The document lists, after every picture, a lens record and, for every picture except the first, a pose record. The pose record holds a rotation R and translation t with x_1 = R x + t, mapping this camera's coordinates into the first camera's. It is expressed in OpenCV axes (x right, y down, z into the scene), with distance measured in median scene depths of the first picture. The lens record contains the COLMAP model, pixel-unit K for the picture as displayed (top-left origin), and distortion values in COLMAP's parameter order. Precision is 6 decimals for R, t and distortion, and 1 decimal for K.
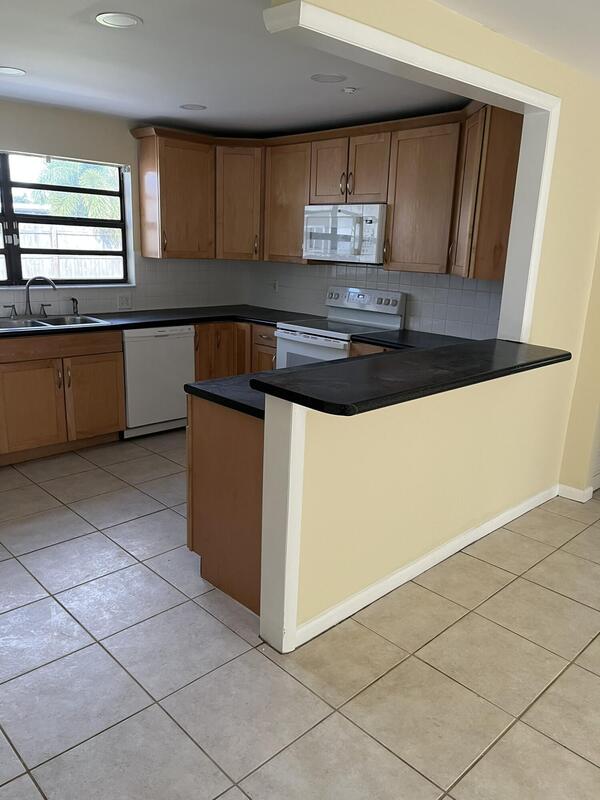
lens RADIAL K [[608.9, 0, 296.3], [0, 608.9, 406.8], [0, 0, 1]] dist [0.066303, -0.096795]
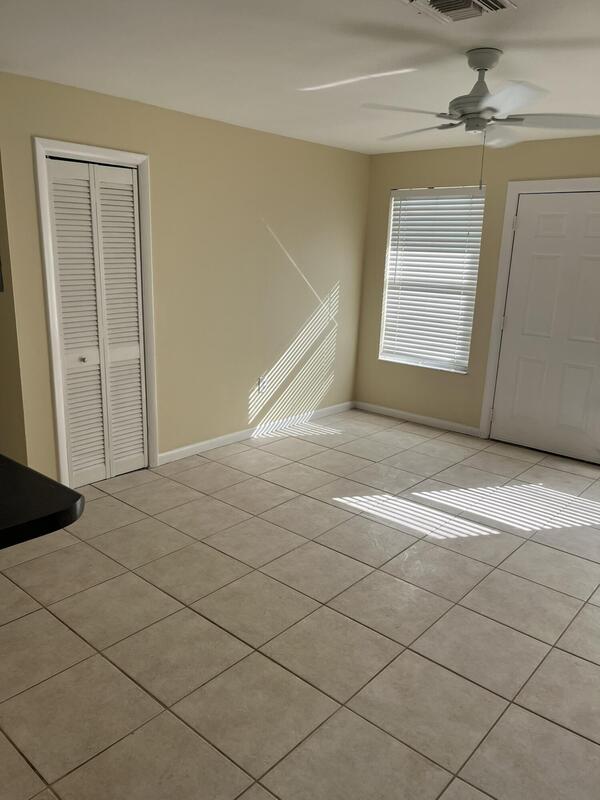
lens RADIAL K [[608.9, 0, 296.3], [0, 608.9, 406.8], [0, 0, 1]] dist [0.066303, -0.096795]
pose [[-0.086892, -0.293883, 0.951884, -0.482296], [0.233749, 0.922809, 0.306244, -0.217747], [-0.968407, 0.249112, -0.011489, 0.677102]]
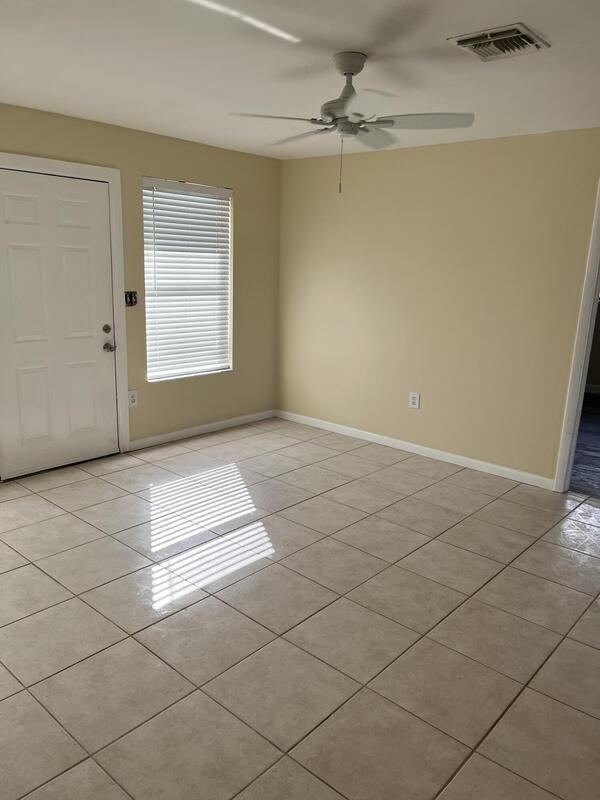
lens RADIAL K [[603.0, 0, 300.0], [0, 603.0, 400.0], [0, 0, 1]] dist [0.078009, -0.102435]
pose [[-0.993760, -0.051182, -0.099103, 1.042614], [-0.092629, 0.873661, 0.477637, -0.389296], [0.062136, 0.483836, -0.872950, 1.543655]]
